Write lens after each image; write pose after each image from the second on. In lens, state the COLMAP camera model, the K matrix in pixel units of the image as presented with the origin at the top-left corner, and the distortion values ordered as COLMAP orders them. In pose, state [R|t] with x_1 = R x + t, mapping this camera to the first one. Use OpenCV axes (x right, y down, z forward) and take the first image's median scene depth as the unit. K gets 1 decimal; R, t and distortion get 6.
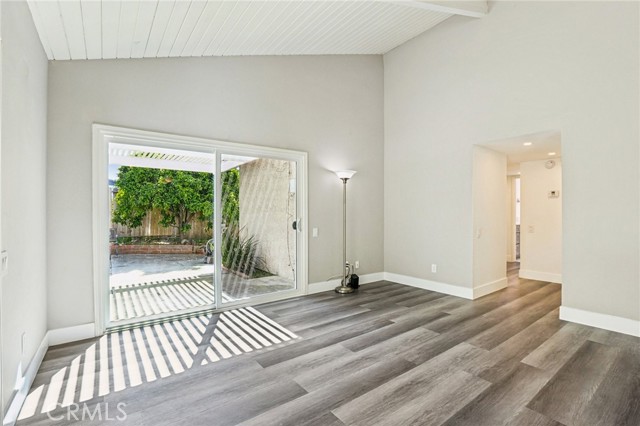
lens RADIAL K [[293.1, 0, 320.4], [0, 293.1, 209.1], [0, 0, 1]] dist [-0.028256, 0.002446]
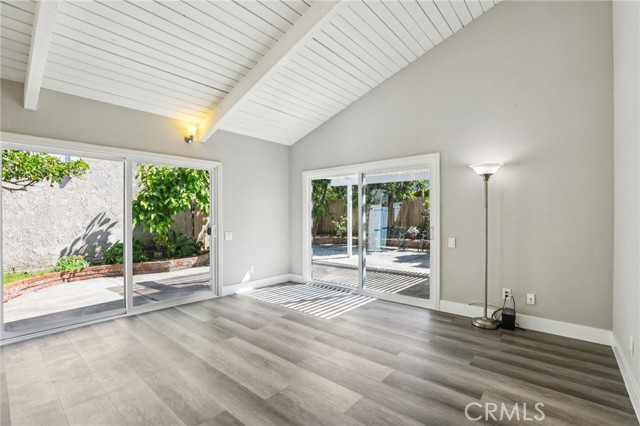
lens RADIAL K [[293.1, 0, 323.9], [0, 293.1, 217.8], [0, 0, 1]] dist [-0.028256, 0.002446]
pose [[0.229392, 0.007300, -0.973307, 1.171453], [0.013778, 0.999847, 0.010747, -0.012187], [0.973237, -0.015876, 0.229257, 0.718658]]
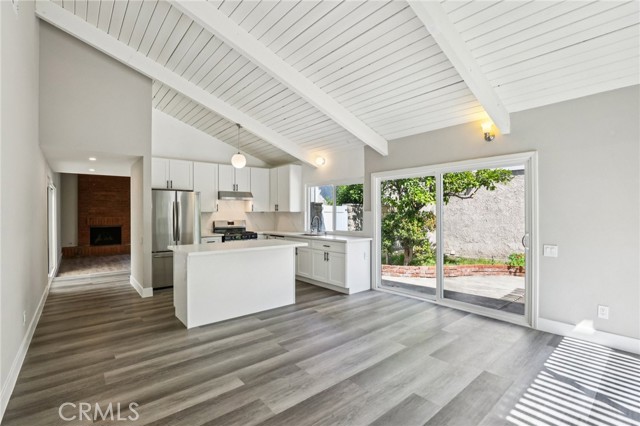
lens RADIAL K [[293.1, 0, 318.0], [0, 293.1, 212.8], [0, 0, 1]] dist [-0.028256, 0.002446]
pose [[-0.998128, 0.004531, -0.060993, 0.420176], [0.005319, 0.999904, -0.012770, -0.042938], [0.060929, -0.013070, -0.998057, 1.708784]]
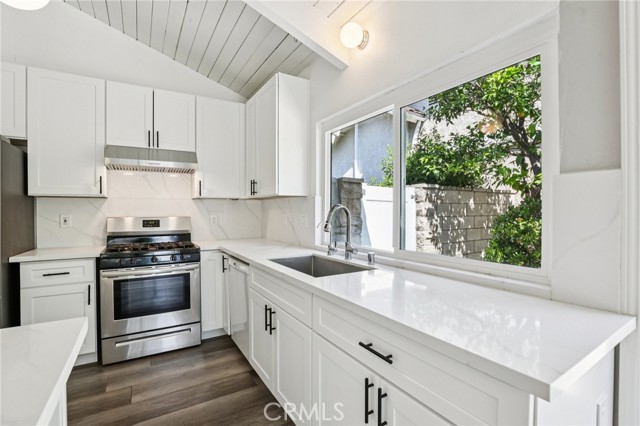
lens RADIAL K [[293.1, 0, 317.5], [0, 293.1, 212.7], [0, 0, 1]] dist [-0.028256, 0.002446]
pose [[-0.996272, 0.000517, 0.086262, 0.290501], [0.000152, 0.999991, -0.004238, -0.023714], [-0.086263, -0.004210, -0.996264, 0.168849]]
